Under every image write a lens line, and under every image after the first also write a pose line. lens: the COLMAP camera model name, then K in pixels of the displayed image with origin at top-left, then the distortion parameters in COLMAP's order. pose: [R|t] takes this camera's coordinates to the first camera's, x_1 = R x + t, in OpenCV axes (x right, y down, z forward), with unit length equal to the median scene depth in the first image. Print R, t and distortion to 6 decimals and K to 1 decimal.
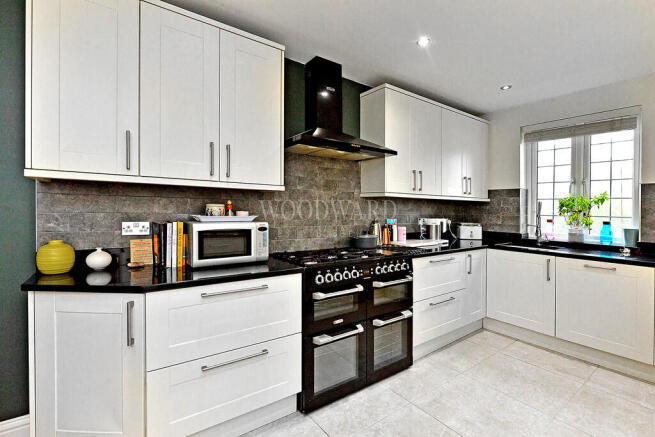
lens RADIAL K [[311.0, 0, 328.8], [0, 311.0, 210.5], [0, 0, 1]] dist [0.014150, -0.000039]
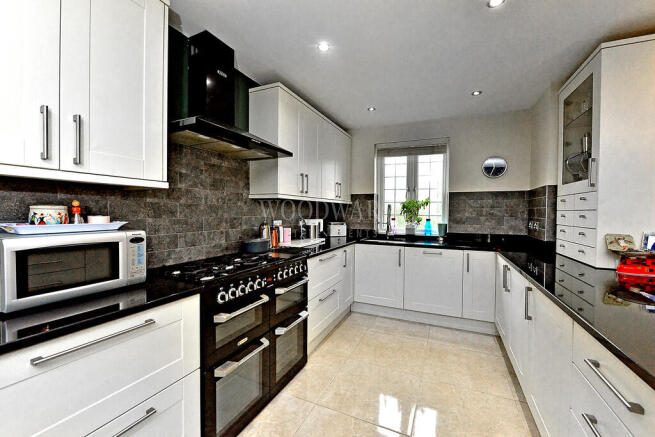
lens RADIAL K [[273.9, 0, 327.7], [0, 273.9, 212.2], [0, 0, 1]] dist [-0.002021, -0.000211]
pose [[0.877198, -0.009702, 0.480030, -0.097295], [0.008970, 0.999952, 0.003818, -0.003059], [-0.480045, 0.000957, 0.877244, 0.171564]]
